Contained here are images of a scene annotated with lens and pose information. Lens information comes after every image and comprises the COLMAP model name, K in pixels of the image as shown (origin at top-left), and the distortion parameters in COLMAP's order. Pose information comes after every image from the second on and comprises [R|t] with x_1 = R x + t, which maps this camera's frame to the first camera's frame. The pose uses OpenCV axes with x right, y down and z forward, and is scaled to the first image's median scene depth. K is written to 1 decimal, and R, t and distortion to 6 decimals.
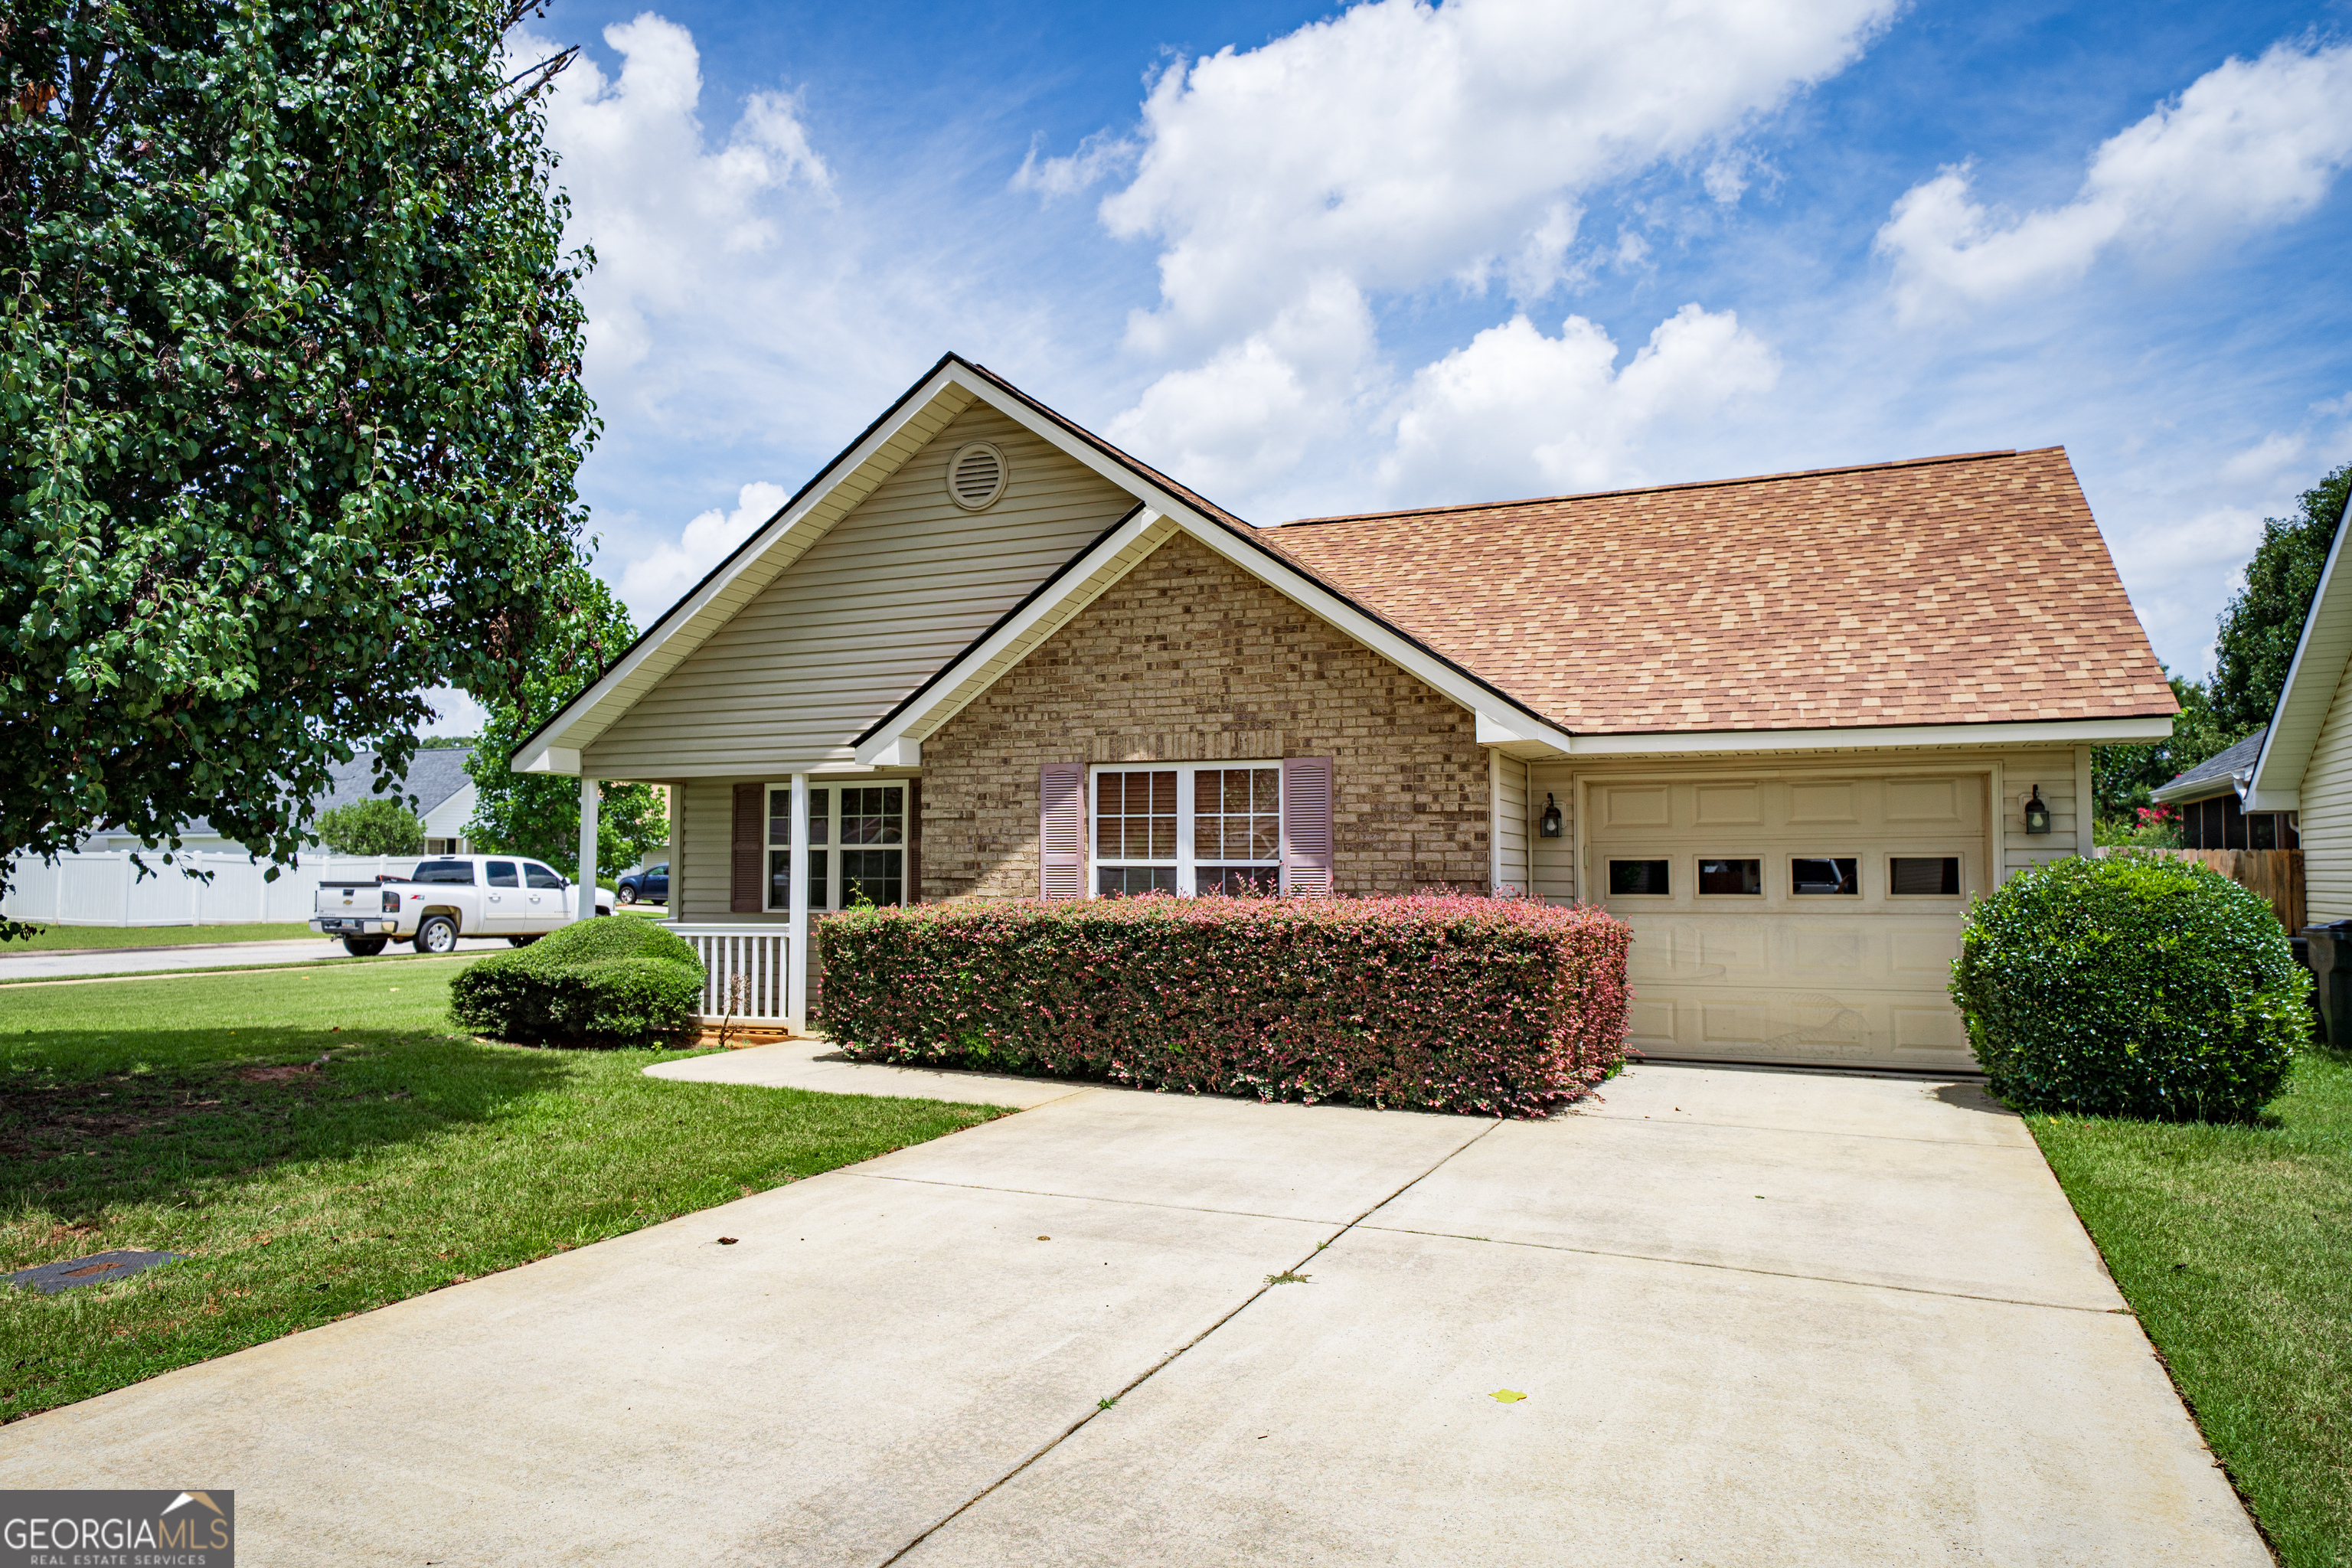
lens RADIAL K [[1550.5, 0, 1165.4], [0, 1550.5, 782.7], [0, 0, 1]] dist [0.028642, 0.003806]
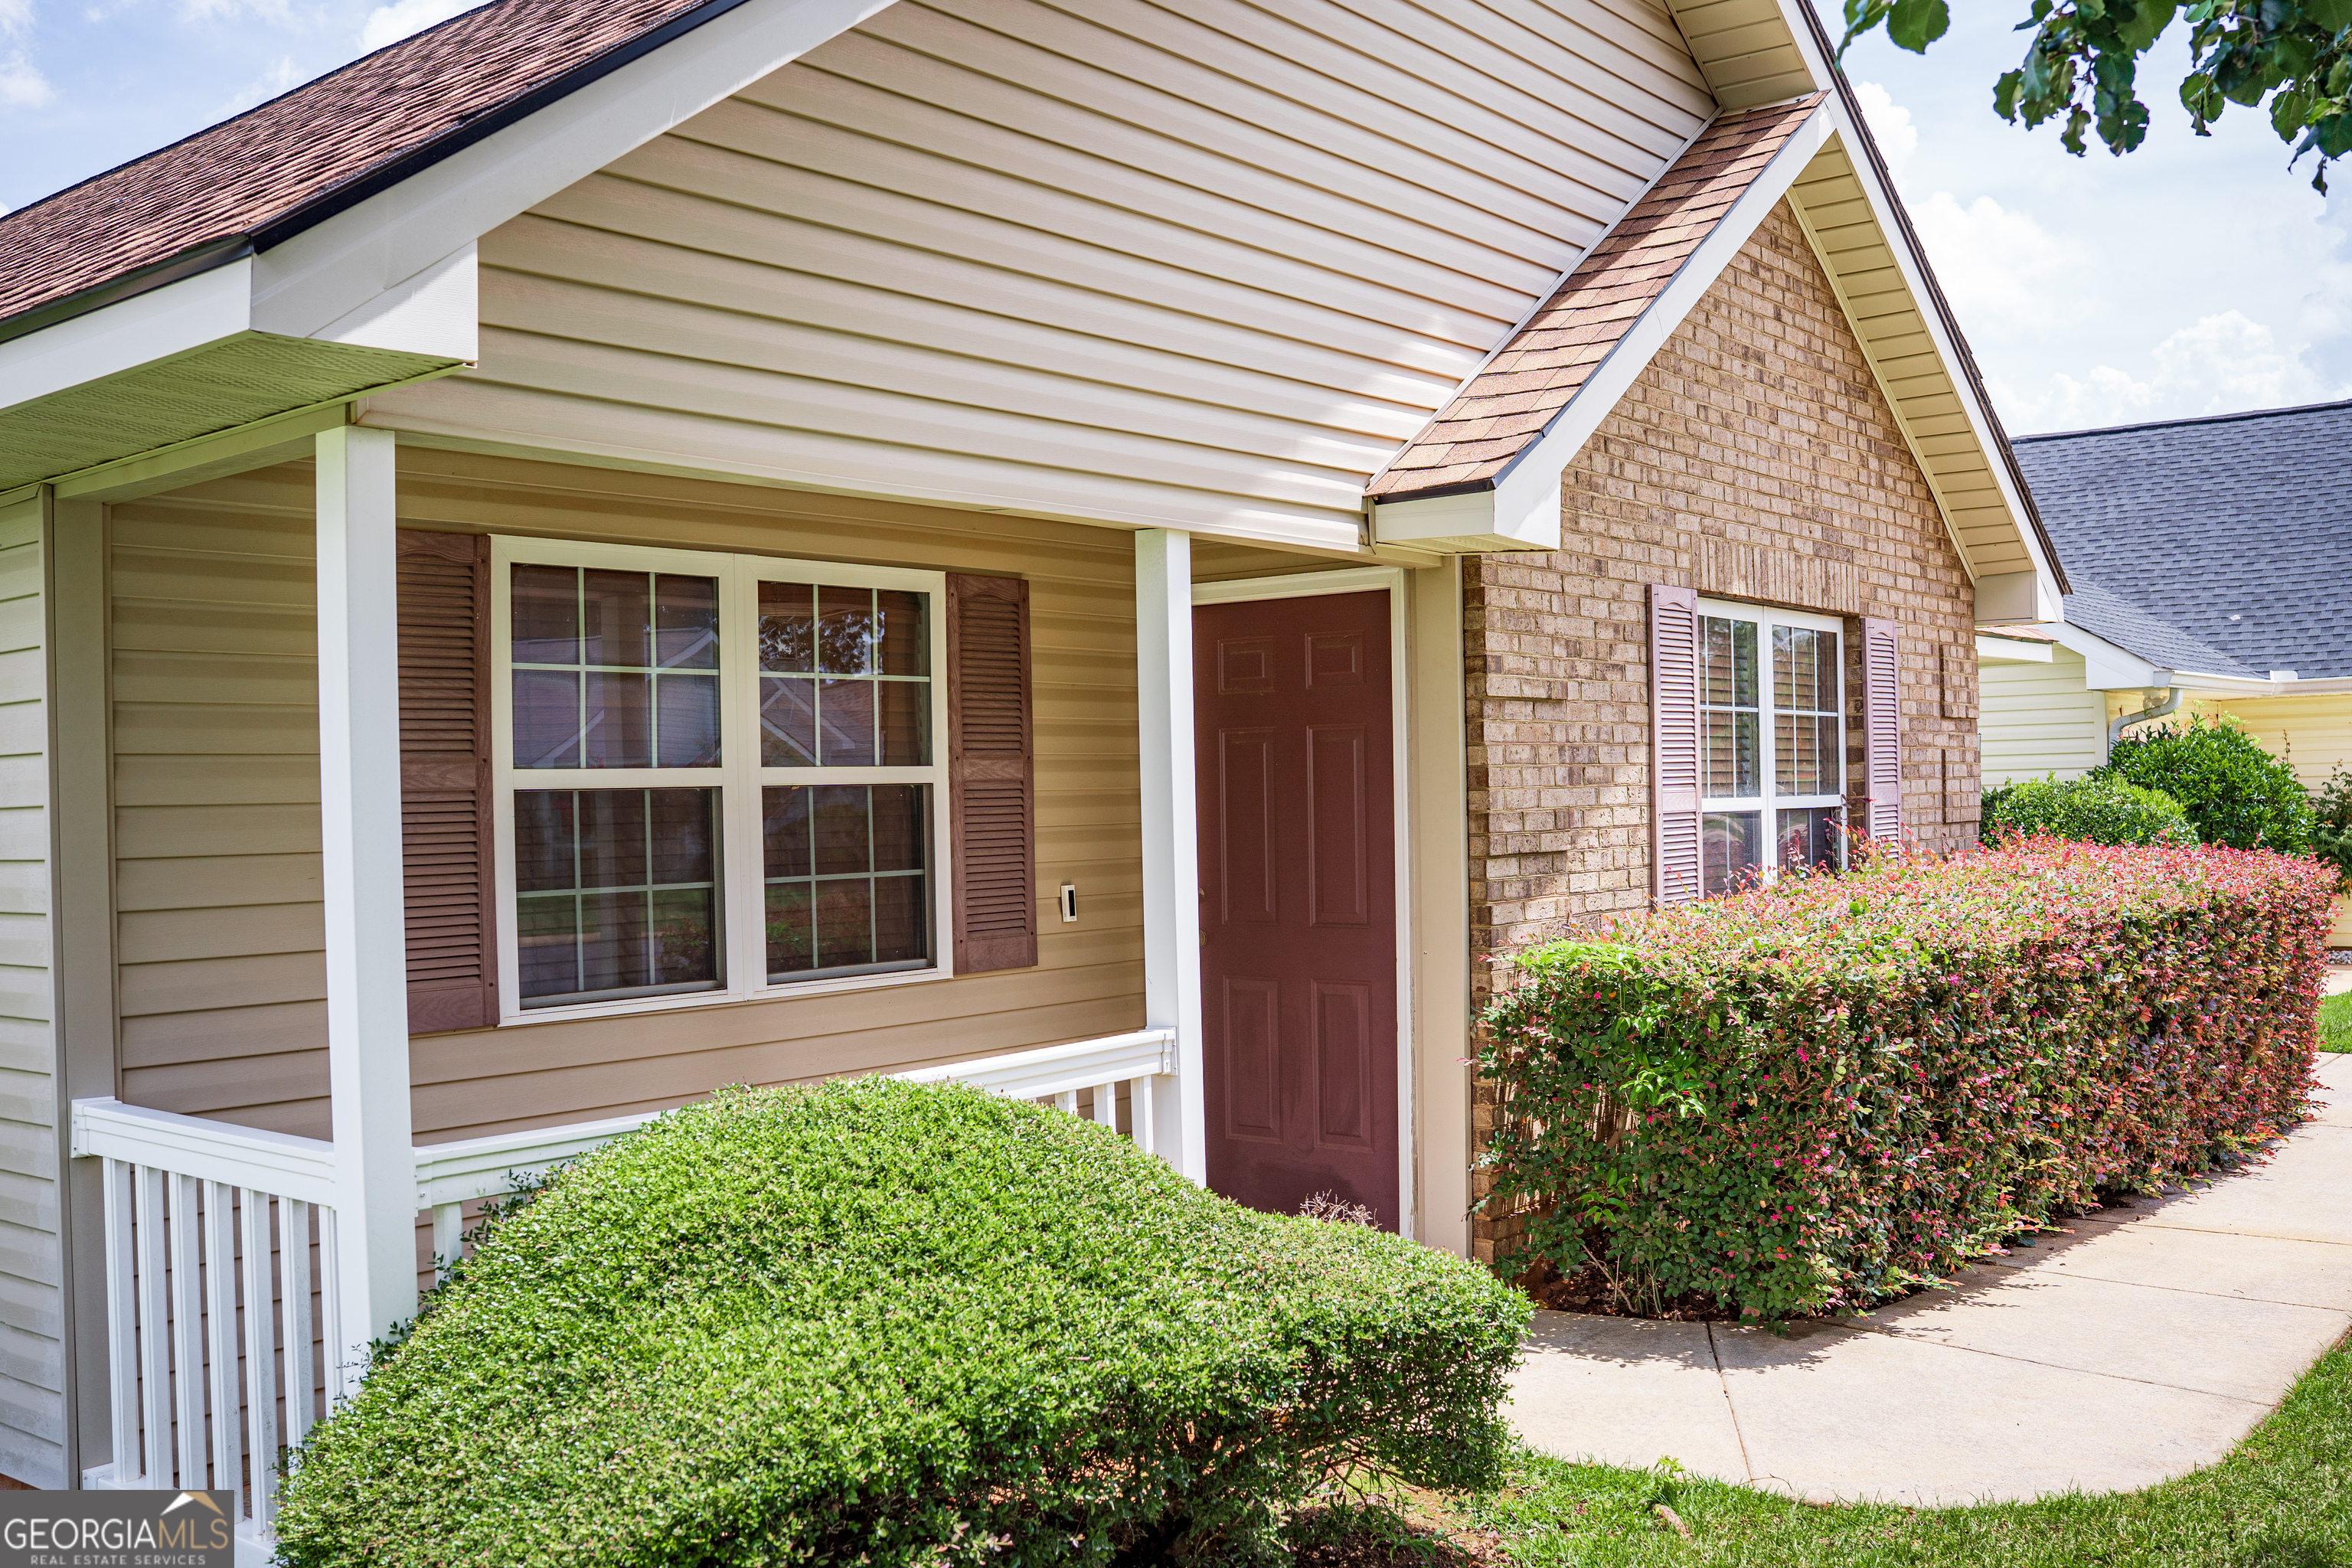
lens RADIAL K [[2251.6, 0, 1178.5], [0, 2251.6, 770.7], [0, 0, 1]] dist [-0.196216, 0.218428]
pose [[0.245055, 0.002714, 0.969505, -0.759783], [-0.034899, 0.999373, 0.006024, 0.043860], [-0.968881, -0.035311, 0.244996, 1.023952]]
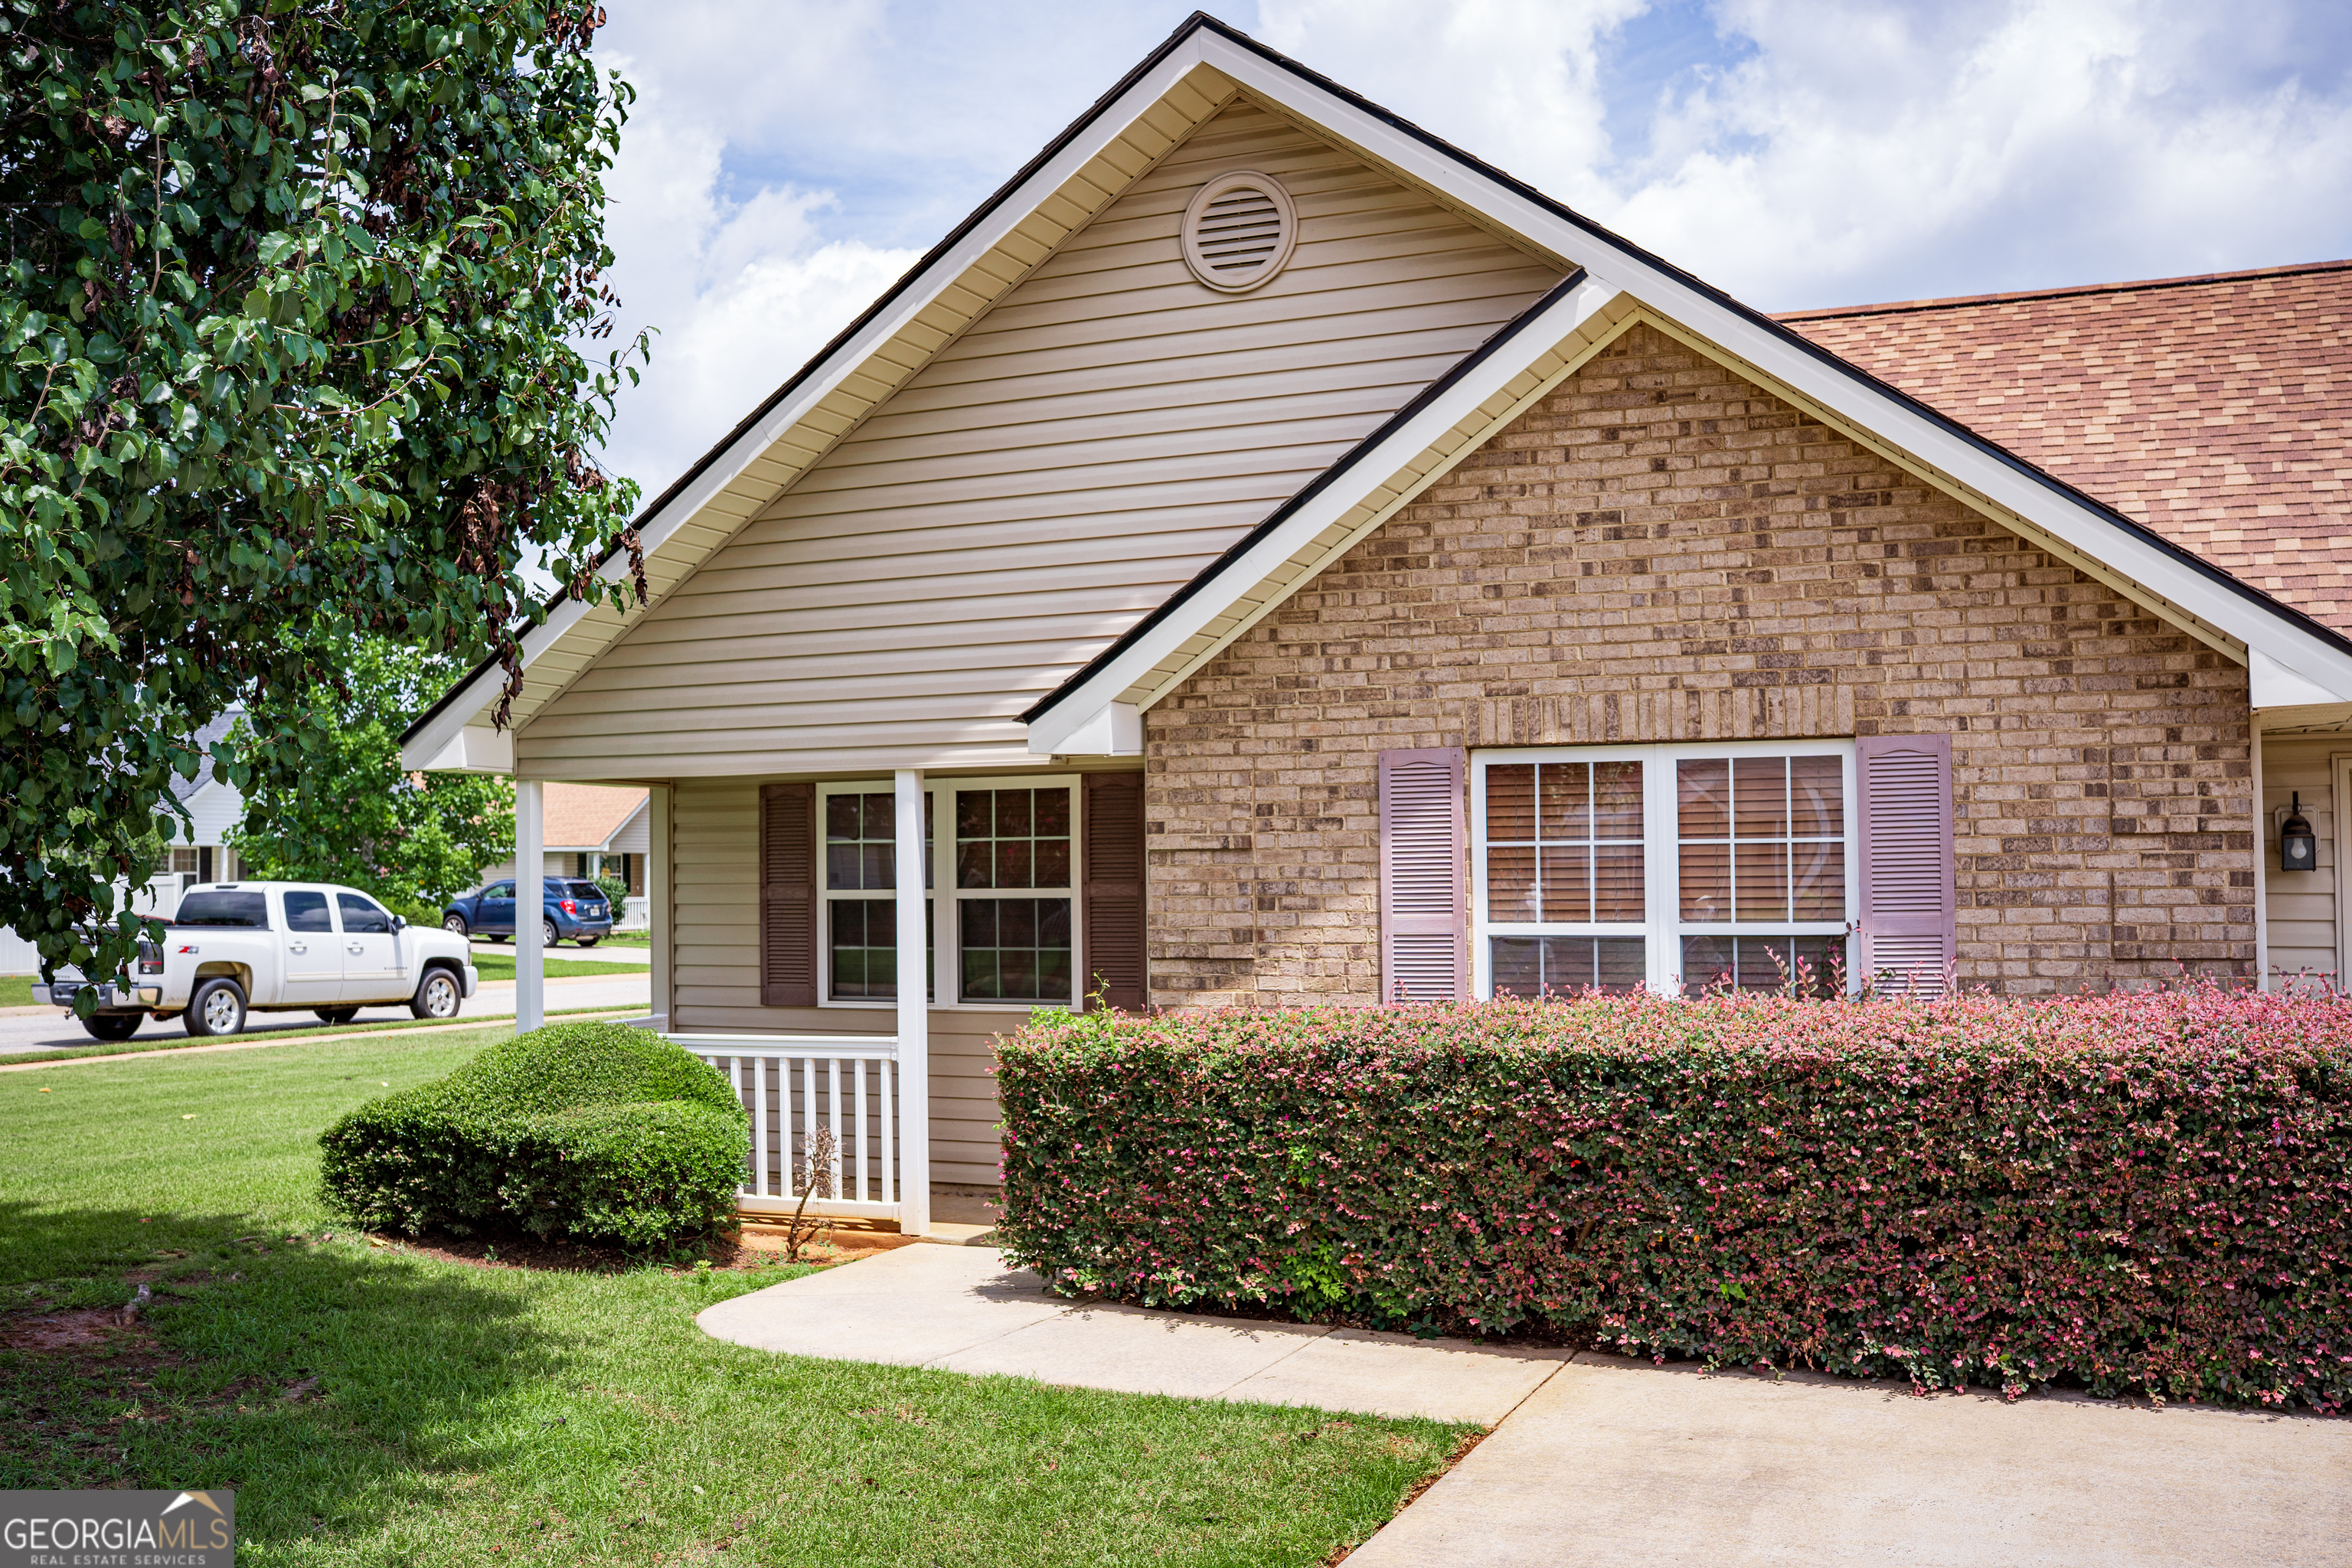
lens RADIAL K [[2279.7, 0, 1185.3], [0, 2279.7, 780.7], [0, 0, 1]] dist [-0.192816, 0.218167]
pose [[0.999914, -0.013119, -0.000004, -0.156471], [0.013117, 0.999763, 0.017370, -0.016760], [-0.000224, -0.017369, 0.999849, 0.208445]]
